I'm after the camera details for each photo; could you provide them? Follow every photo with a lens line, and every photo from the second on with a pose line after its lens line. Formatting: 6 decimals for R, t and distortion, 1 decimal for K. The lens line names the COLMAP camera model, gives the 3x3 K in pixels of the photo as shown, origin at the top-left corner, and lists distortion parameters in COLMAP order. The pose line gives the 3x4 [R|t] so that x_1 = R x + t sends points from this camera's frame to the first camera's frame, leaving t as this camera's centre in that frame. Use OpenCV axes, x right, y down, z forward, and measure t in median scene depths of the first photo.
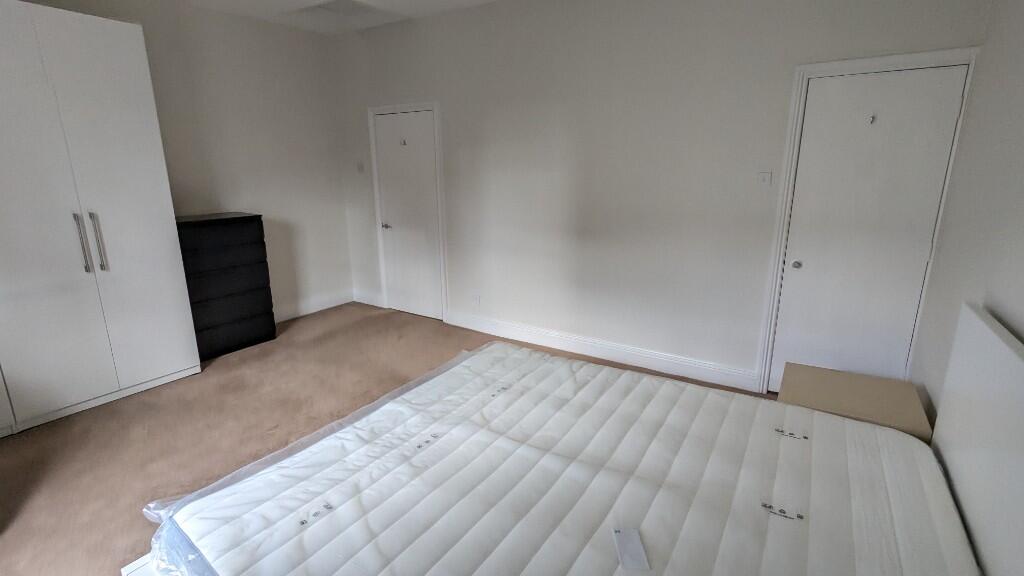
lens RADIAL K [[483.2, 0, 511.0], [0, 483.2, 285.4], [0, 0, 1]] dist [0.000484, -0.000009]
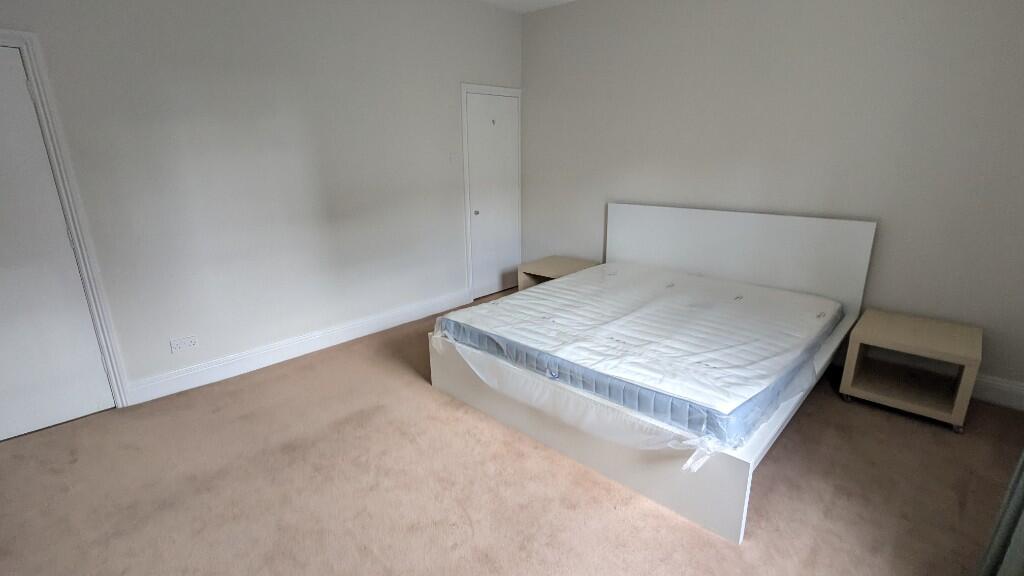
lens RADIAL K [[483.2, 0, 511.0], [0, 483.2, 285.4], [0, 0, 1]] dist [0.000484, -0.000009]
pose [[0.178512, -0.264019, 0.947854, -1.132204], [0.242056, 0.945506, 0.217778, -0.161976], [-0.953699, 0.190558, 0.232692, 0.683515]]
